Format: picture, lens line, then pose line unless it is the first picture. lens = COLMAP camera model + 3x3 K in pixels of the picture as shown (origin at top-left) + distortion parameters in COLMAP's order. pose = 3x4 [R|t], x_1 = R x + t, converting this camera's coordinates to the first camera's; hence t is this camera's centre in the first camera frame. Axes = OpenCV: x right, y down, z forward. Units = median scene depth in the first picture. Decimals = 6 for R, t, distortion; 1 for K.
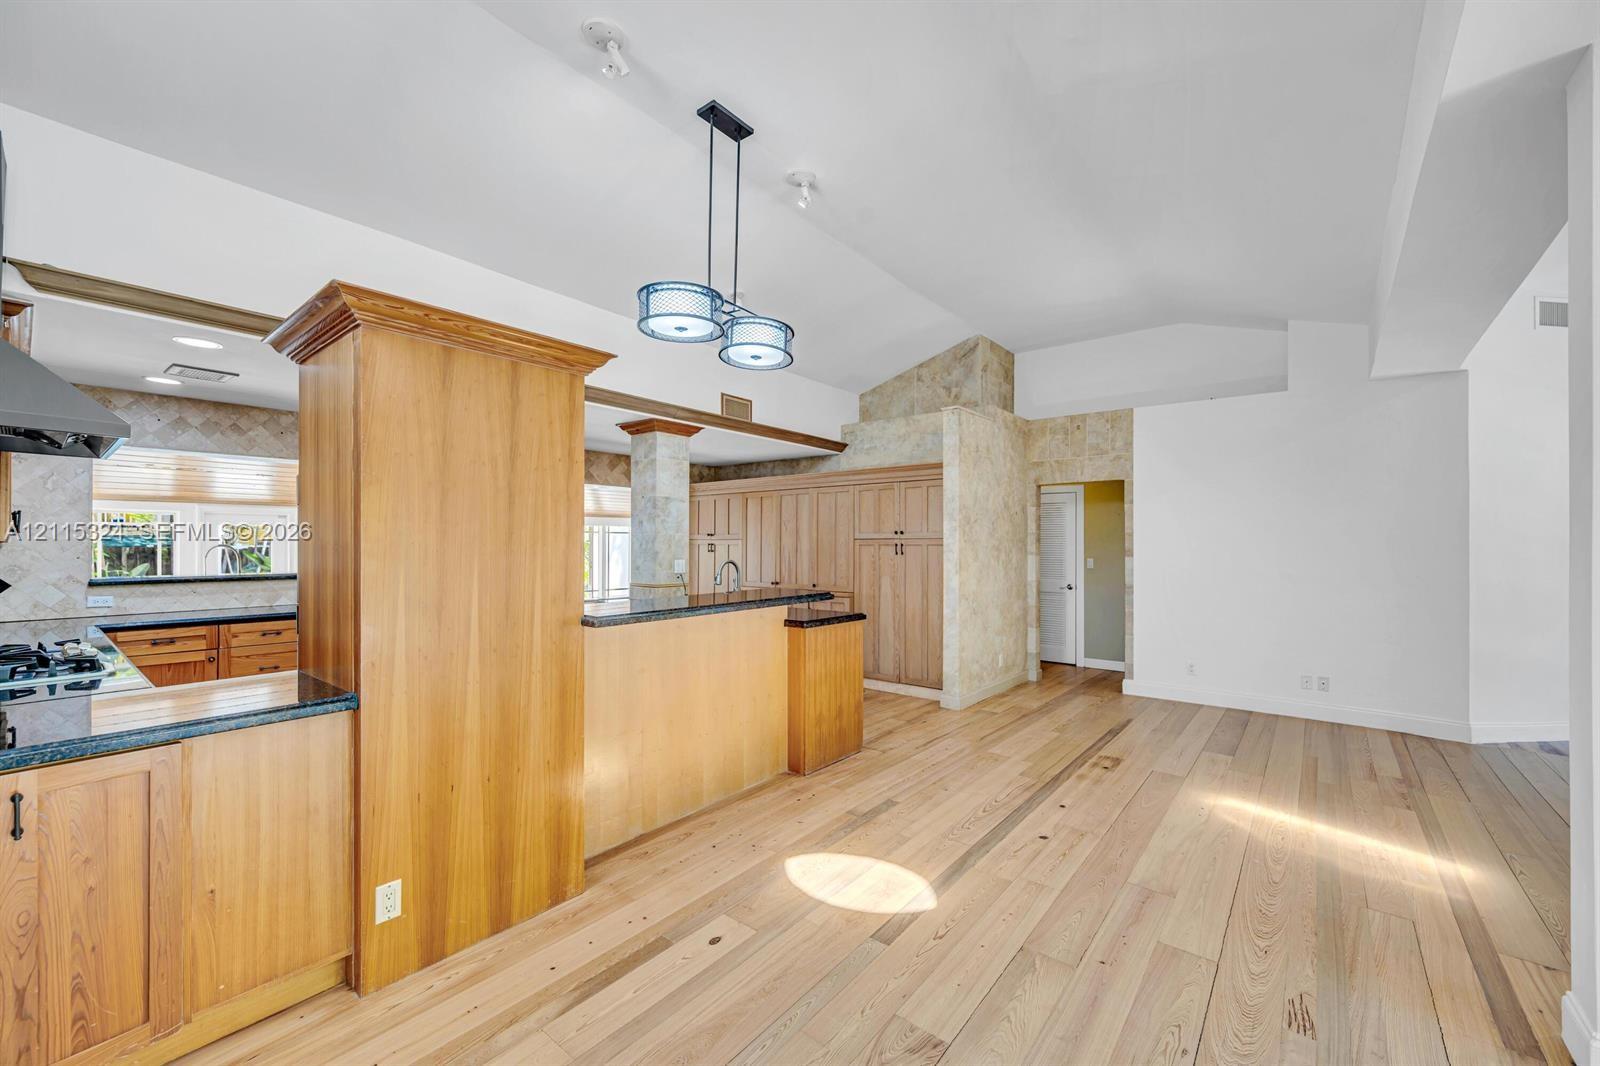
lens RADIAL K [[636.1, 0, 804.9], [0, 636.1, 539.7], [0, 0, 1]] dist [0.001803, -0.000190]
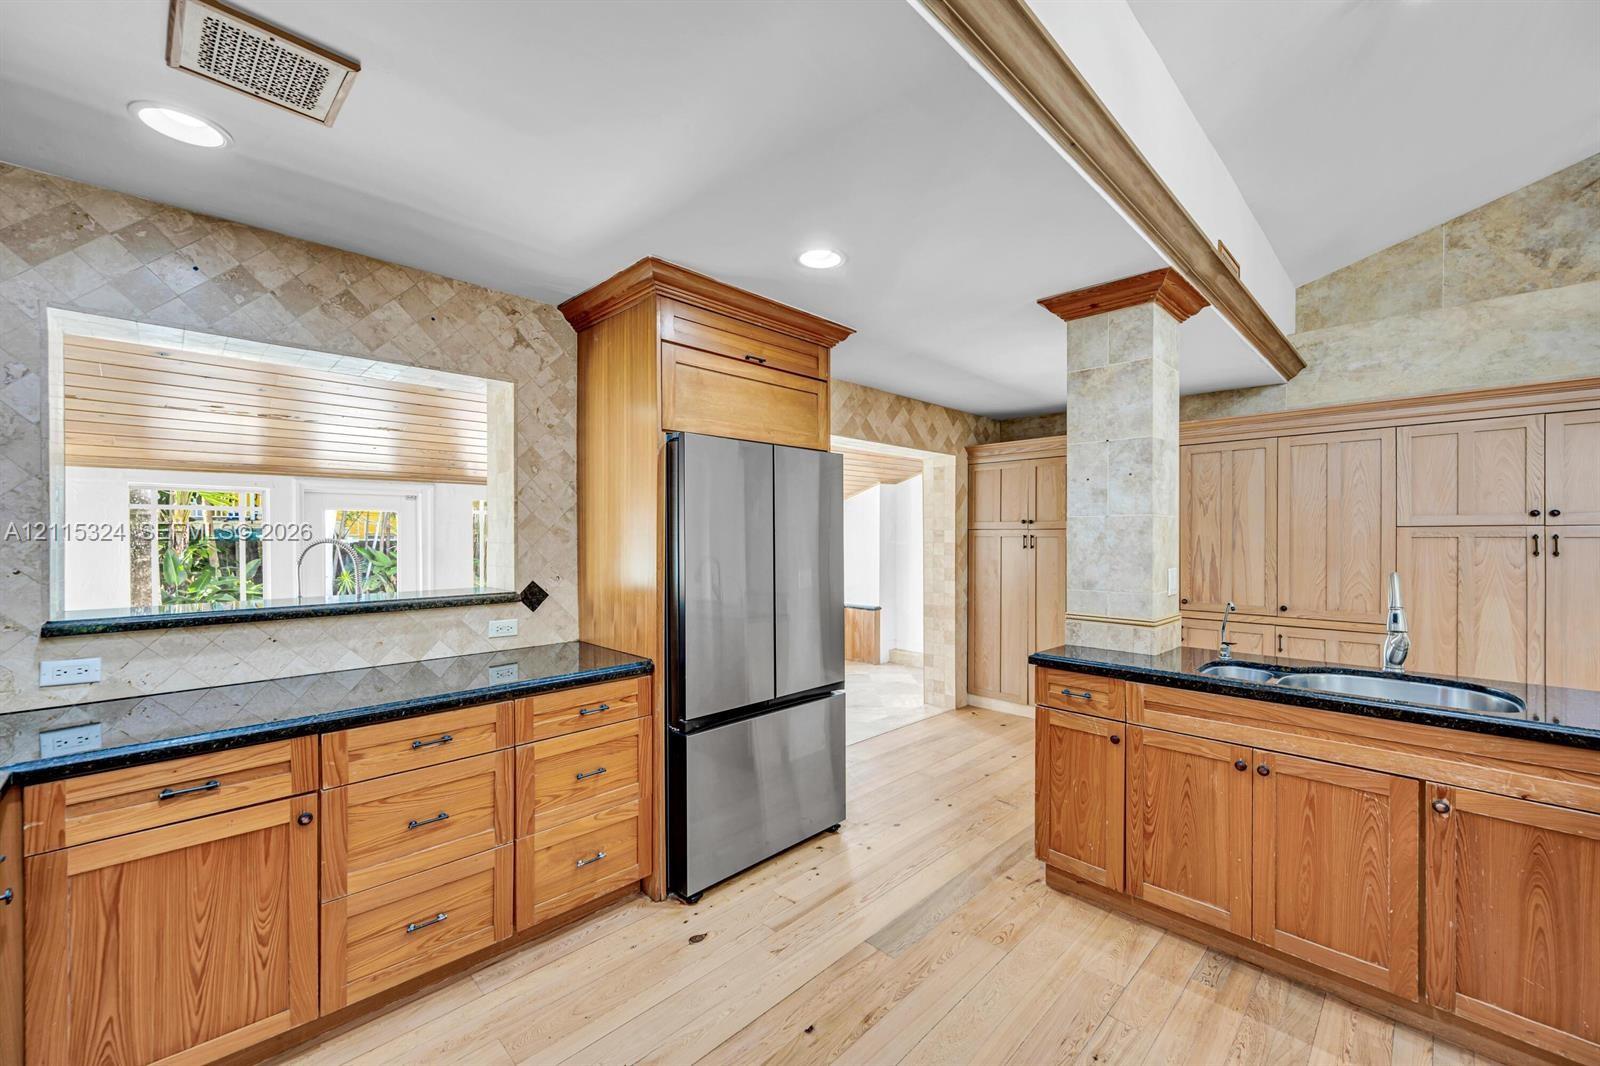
lens RADIAL K [[640.5, 0, 807.2], [0, 640.5, 538.6], [0, 0, 1]] dist [0.001296, 0.000078]
pose [[0.994820, -0.001529, -0.101642, -0.514405], [0.002784, 0.999922, 0.012201, 0.001764], [0.101615, -0.012420, 0.994746, 0.566196]]
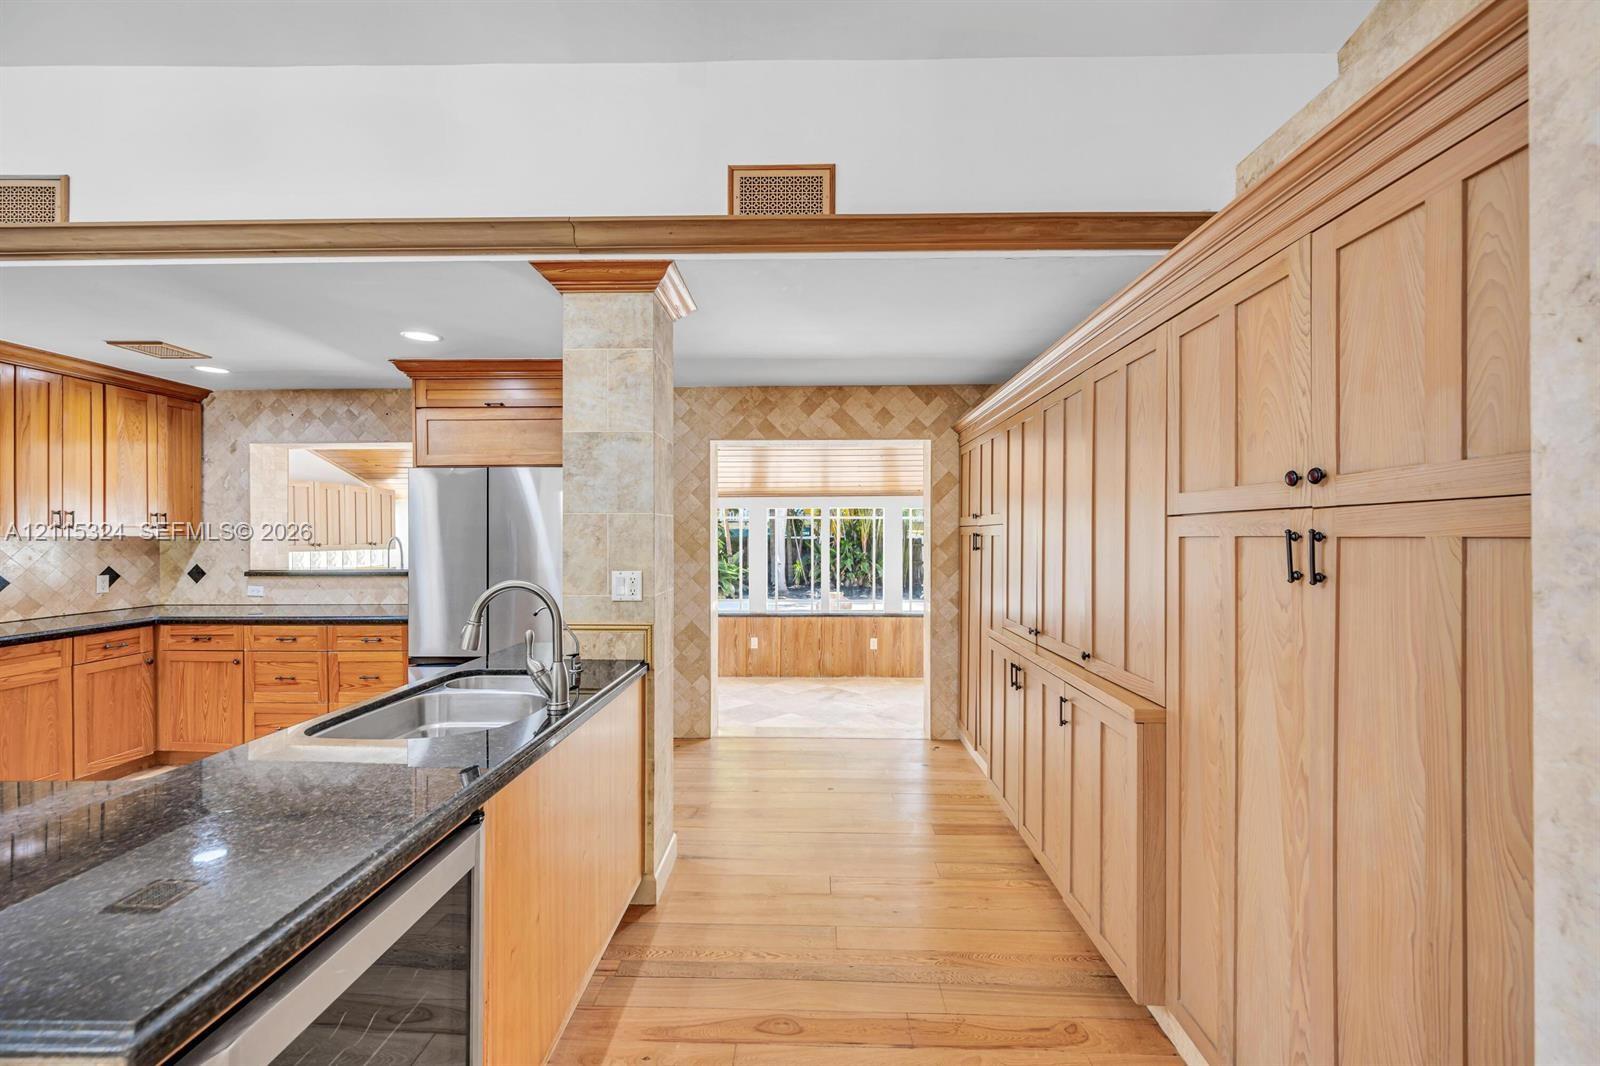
lens RADIAL K [[642.0, 0, 800.0], [0, 642.0, 533.0], [0, 0, 1]] dist [0.001940, 0.000016]
pose [[0.609992, -0.005029, -0.792392, 0.282291], [0.009476, 0.999955, 0.000948, 0.006925], [0.792351, -0.008087, 0.610012, 0.983205]]
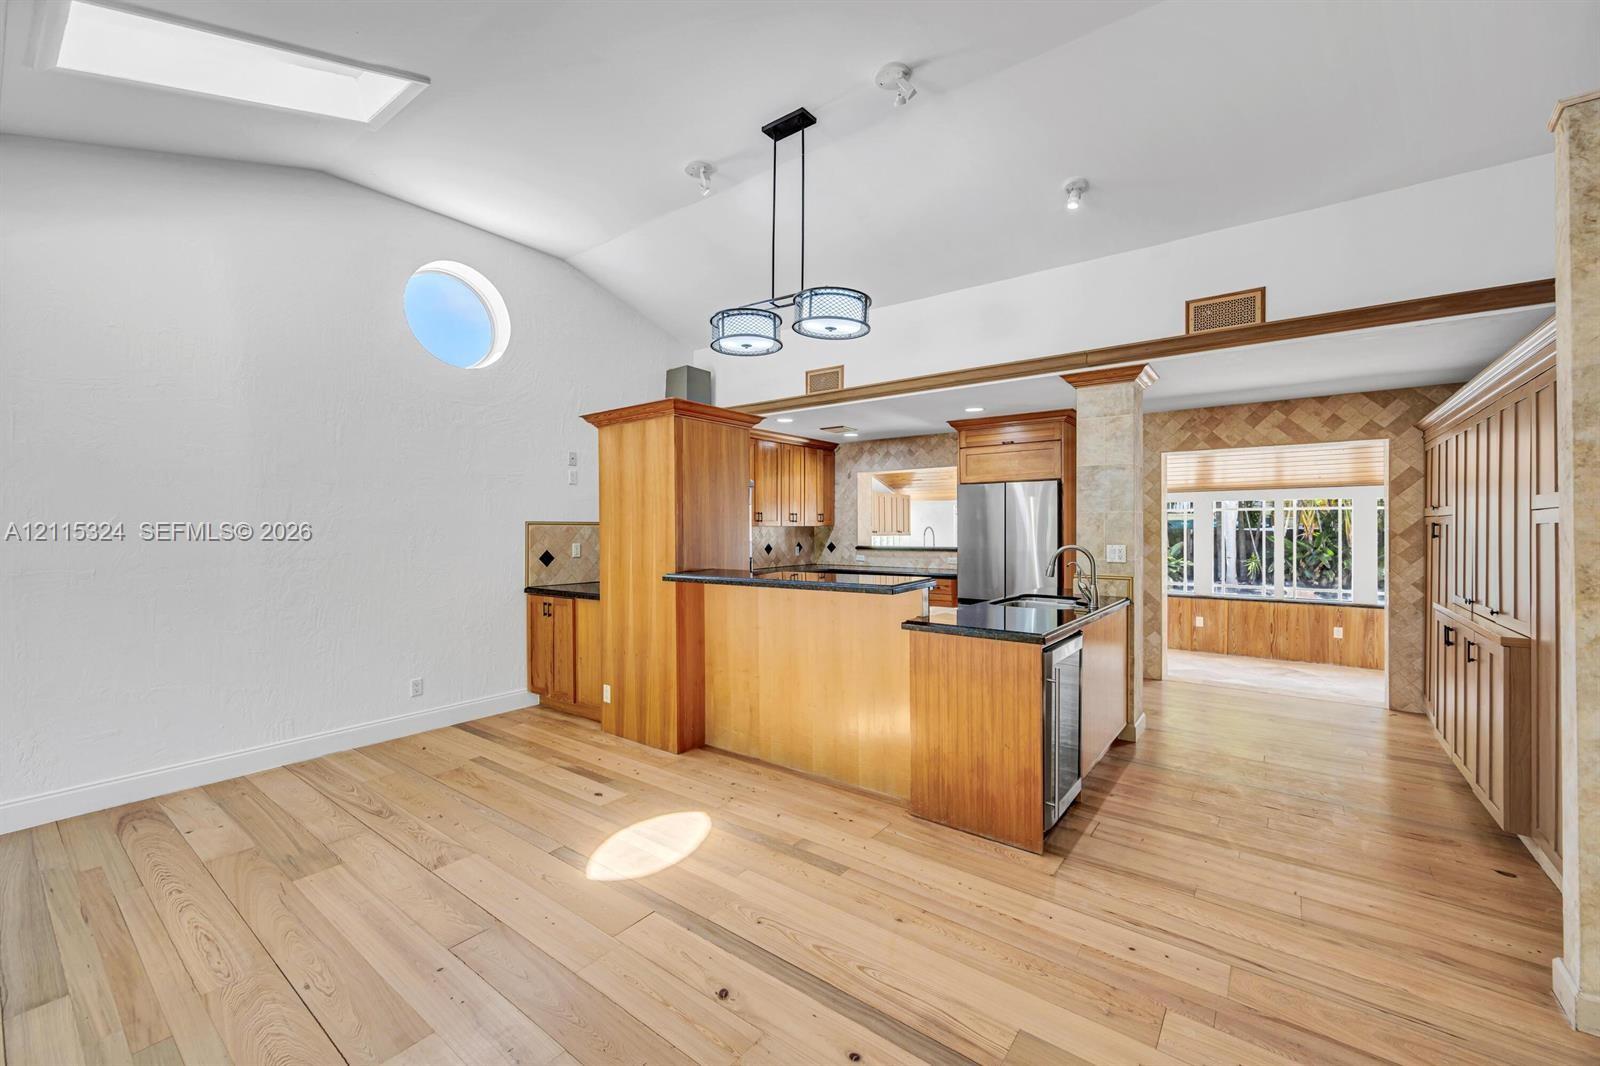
lens RADIAL K [[635.9, 0, 802.7], [0, 635.9, 526.4], [0, 0, 1]] dist [0.001354, 0.000163]
pose [[0.032383, -0.003418, -0.999470, 0.671901], [0.009813, 0.999947, -0.003101, 0.009332], [0.999427, -0.009708, 0.032415, 0.713000]]
